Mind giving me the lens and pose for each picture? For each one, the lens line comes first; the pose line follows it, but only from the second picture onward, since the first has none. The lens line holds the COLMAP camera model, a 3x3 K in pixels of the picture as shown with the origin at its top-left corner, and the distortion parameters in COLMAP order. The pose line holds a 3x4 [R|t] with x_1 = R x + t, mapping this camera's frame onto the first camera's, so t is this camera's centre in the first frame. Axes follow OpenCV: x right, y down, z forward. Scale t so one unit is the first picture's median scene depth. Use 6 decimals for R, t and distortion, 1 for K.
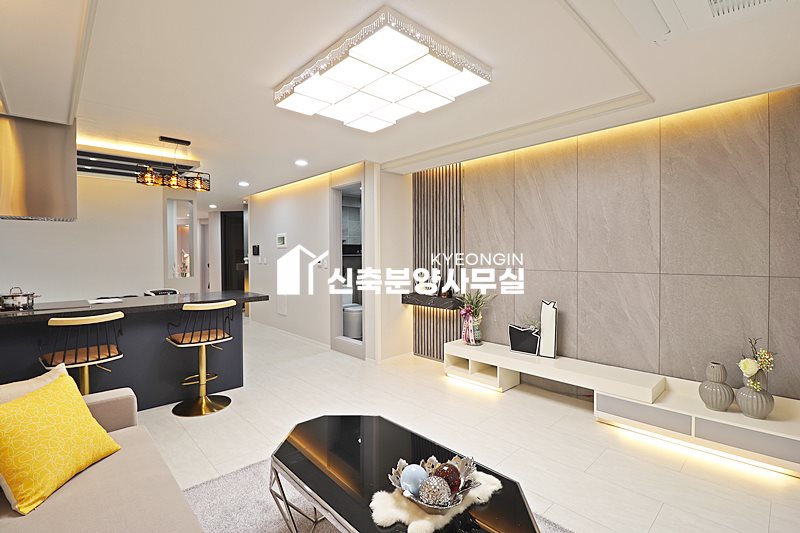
lens RADIAL K [[370.6, 0, 395.9], [0, 370.6, 259.9], [0, 0, 1]] dist [-0.004956, -0.007783]
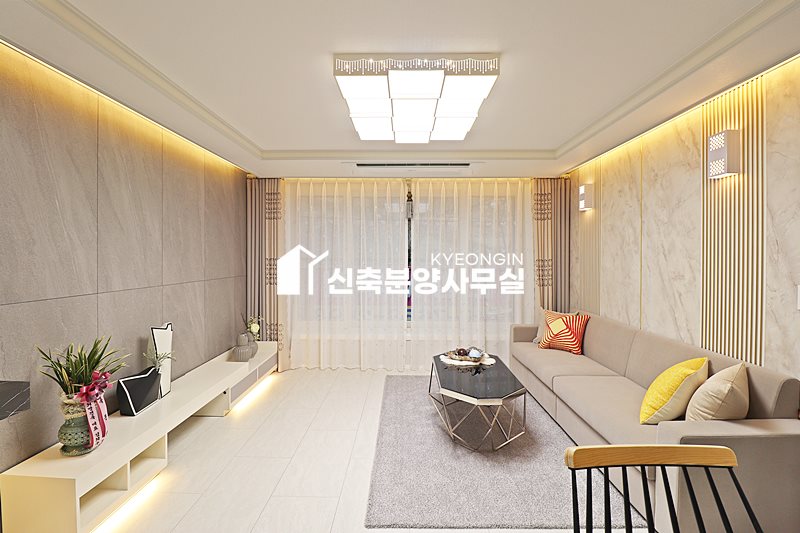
lens RADIAL K [[370.6, 0, 396.0], [0, 370.6, 258.5], [0, 0, 1]] dist [-0.004956, -0.007783]
pose [[-0.715925, 0.000682, 0.698177, -0.457245], [0.011902, 0.999866, 0.011228, -0.032518], [-0.698076, 0.016349, -0.715837, 1.093883]]
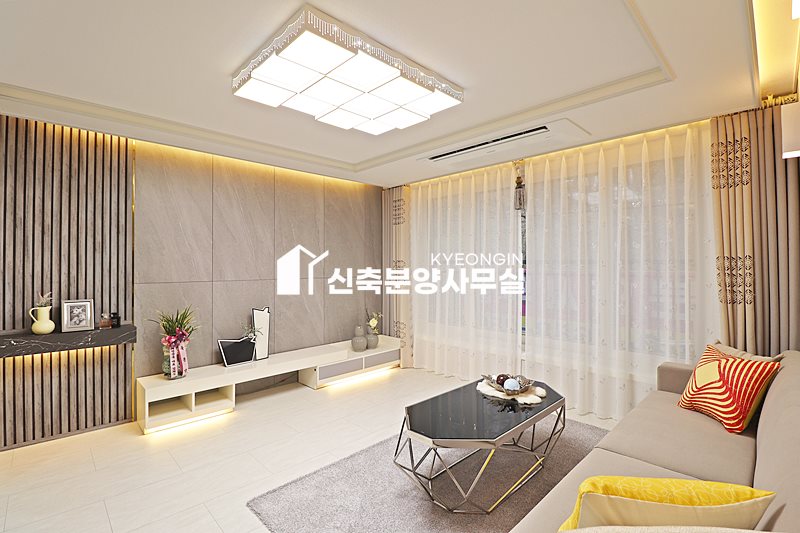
lens RADIAL K [[370.6, 0, 394.8], [0, 370.6, 262.0], [0, 0, 1]] dist [-0.004956, -0.007783]
pose [[-0.011449, 0.014467, 0.999830, -0.620651], [0.016529, 0.999761, -0.014277, -0.001515], [-0.999798, 0.016363, -0.011685, 0.552736]]
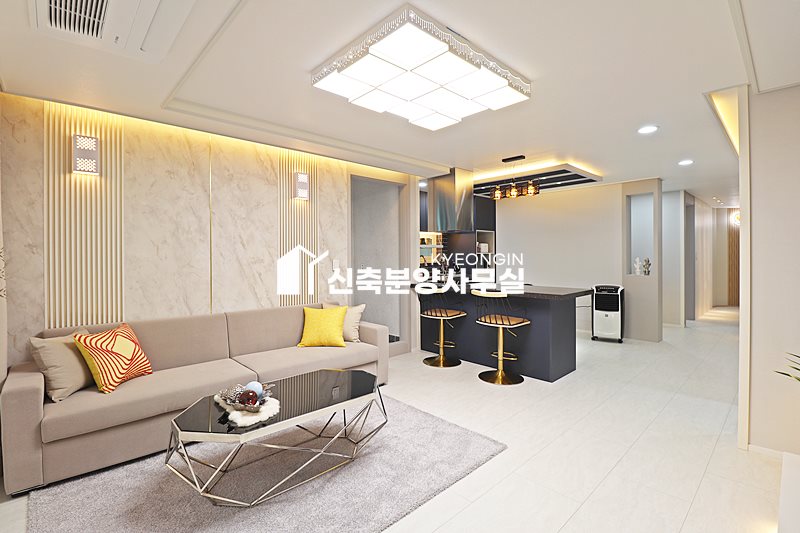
lens RADIAL K [[370.6, 0, 395.2], [0, 370.6, 257.5], [0, 0, 1]] dist [-0.004956, -0.007783]
pose [[-0.005760, 0.011741, -0.999914, 0.581845], [-0.008613, 0.999893, 0.011790, -0.006505], [0.999946, 0.008681, -0.005658, 0.567811]]
